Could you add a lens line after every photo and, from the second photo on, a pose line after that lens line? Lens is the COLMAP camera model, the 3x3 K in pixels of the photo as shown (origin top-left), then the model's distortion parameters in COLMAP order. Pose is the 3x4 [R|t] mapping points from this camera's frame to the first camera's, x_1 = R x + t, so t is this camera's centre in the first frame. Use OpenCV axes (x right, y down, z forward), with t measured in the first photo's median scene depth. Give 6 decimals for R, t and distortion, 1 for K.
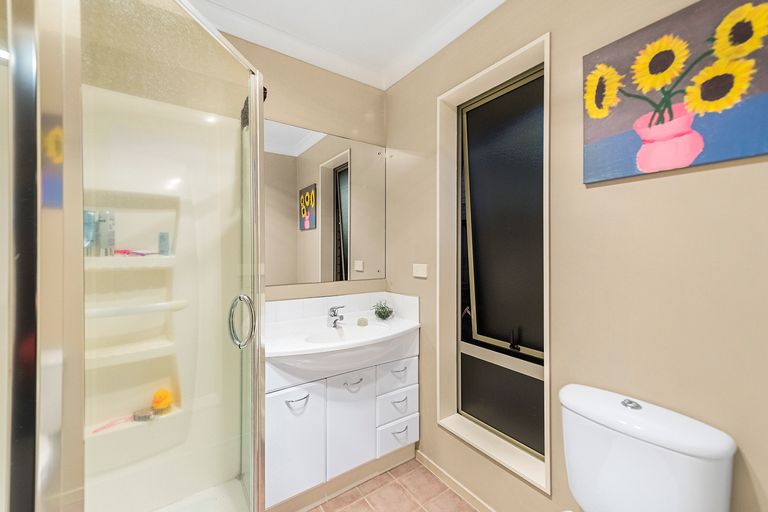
lens RADIAL K [[312.0, 0, 384.0], [0, 312.0, 256.0], [0, 0, 1]] dist [0.021133, -0.000248]
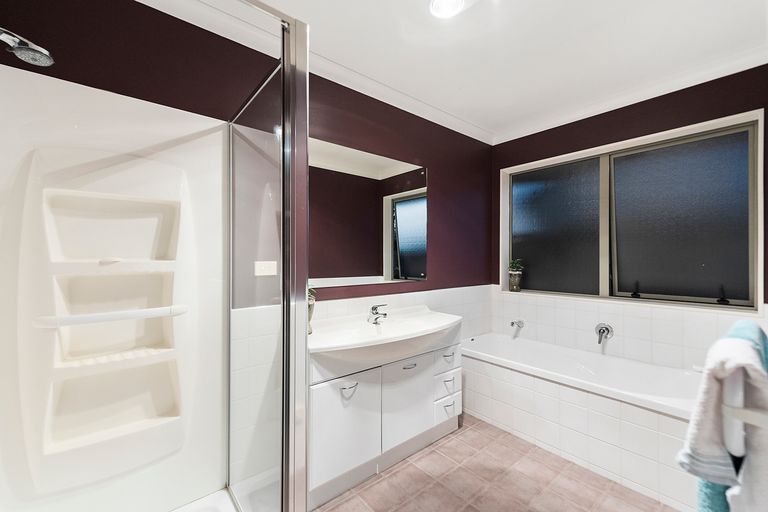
lens RADIAL K [[323.5, 0, 384.0], [0, 323.5, 256.0], [0, 0, 1]] dist [-0.001820, -0.000087]
pose [[0.993255, 0.008855, 0.115610, -0.280404], [-0.006300, 0.999728, -0.022447, 0.009636], [-0.115778, 0.021568, 0.993041, -0.176493]]
